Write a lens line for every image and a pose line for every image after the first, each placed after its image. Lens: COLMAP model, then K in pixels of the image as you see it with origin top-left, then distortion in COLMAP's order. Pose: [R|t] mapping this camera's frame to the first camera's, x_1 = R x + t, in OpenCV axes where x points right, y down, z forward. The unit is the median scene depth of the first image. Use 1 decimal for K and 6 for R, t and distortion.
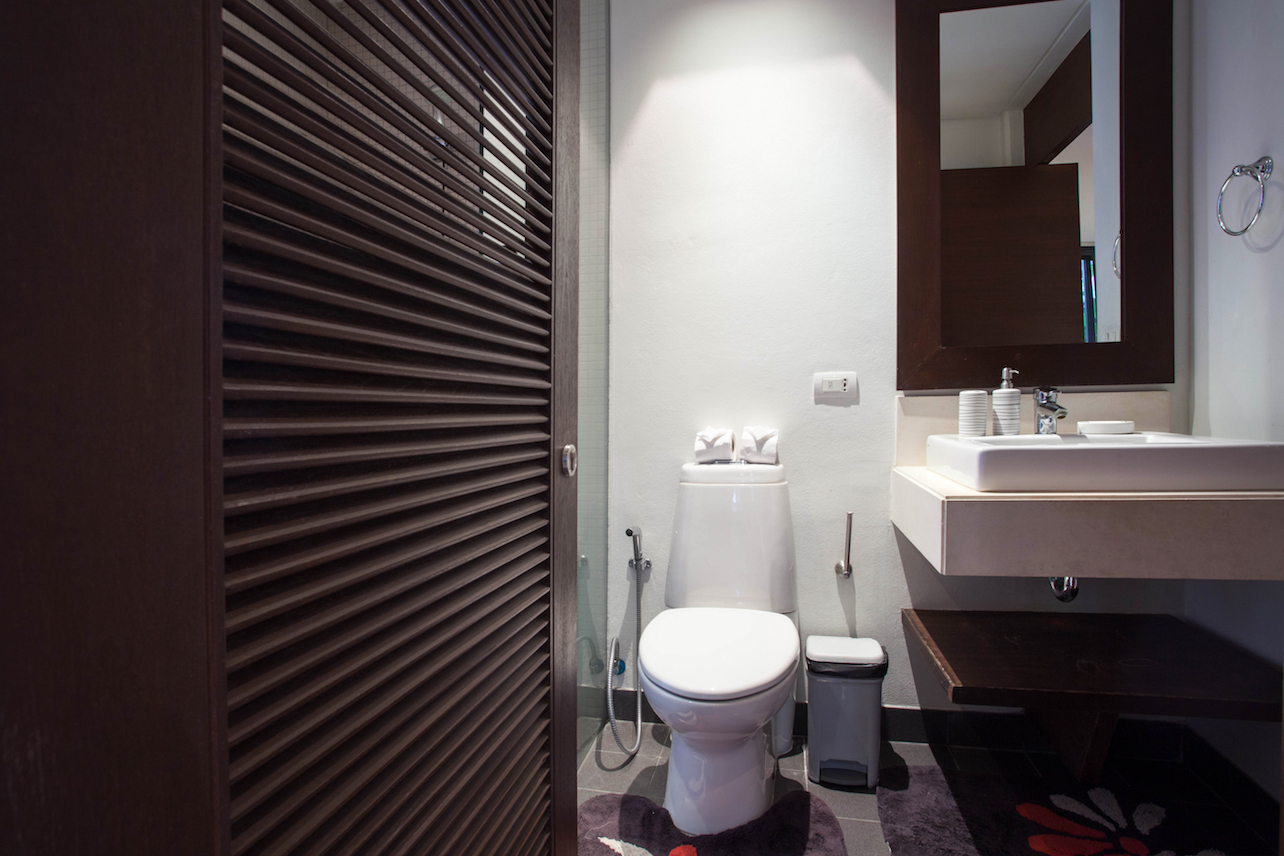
lens RADIAL K [[683.4, 0, 666.5], [0, 683.4, 408.1], [0, 0, 1]] dist [-0.006505, 0.000731]
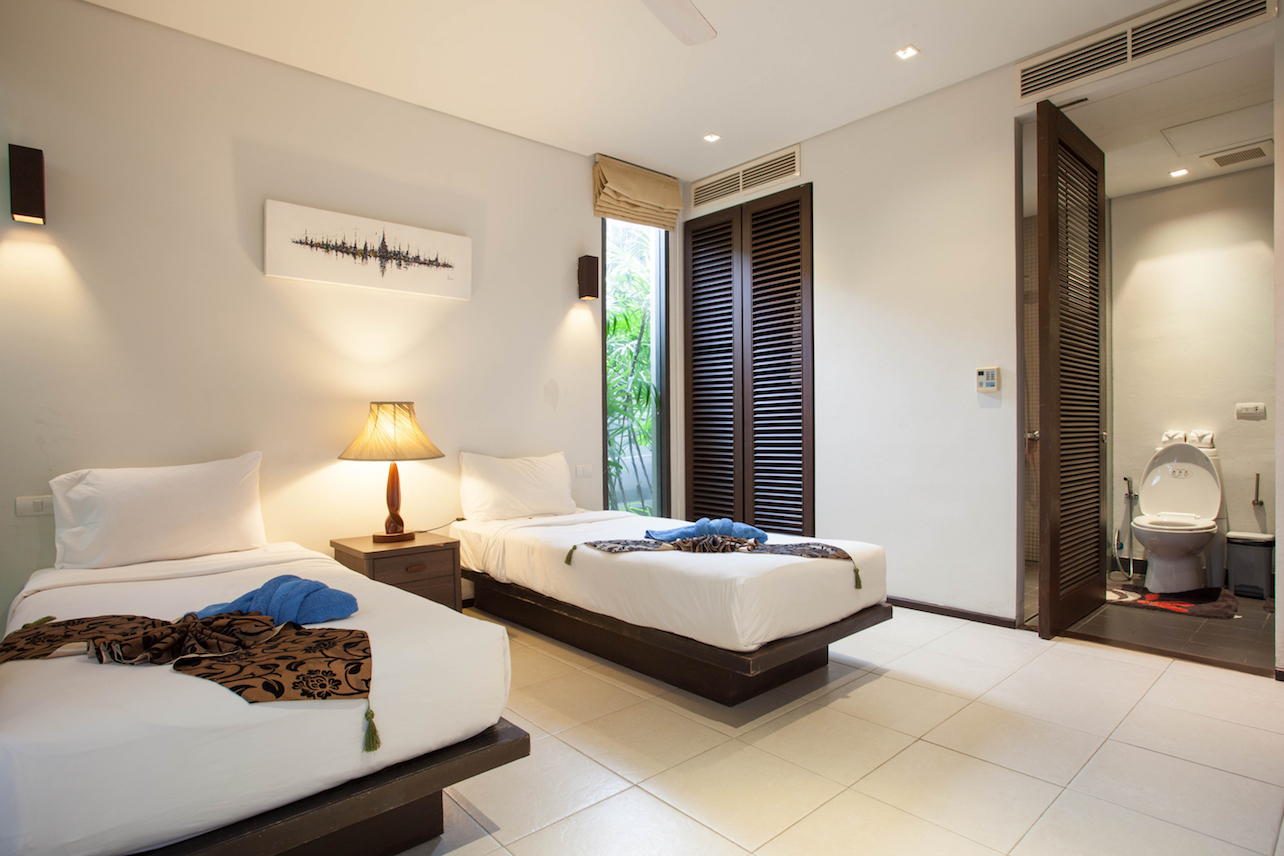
lens RADIAL K [[683.4, 0, 644.1], [0, 683.4, 413.9], [0, 0, 1]] dist [-0.006505, 0.000731]
pose [[0.790356, -0.007234, -0.612605, 0.064586], [0.000114, 0.999932, -0.011661, 0.001539], [0.612648, 0.009147, 0.790303, -1.672671]]
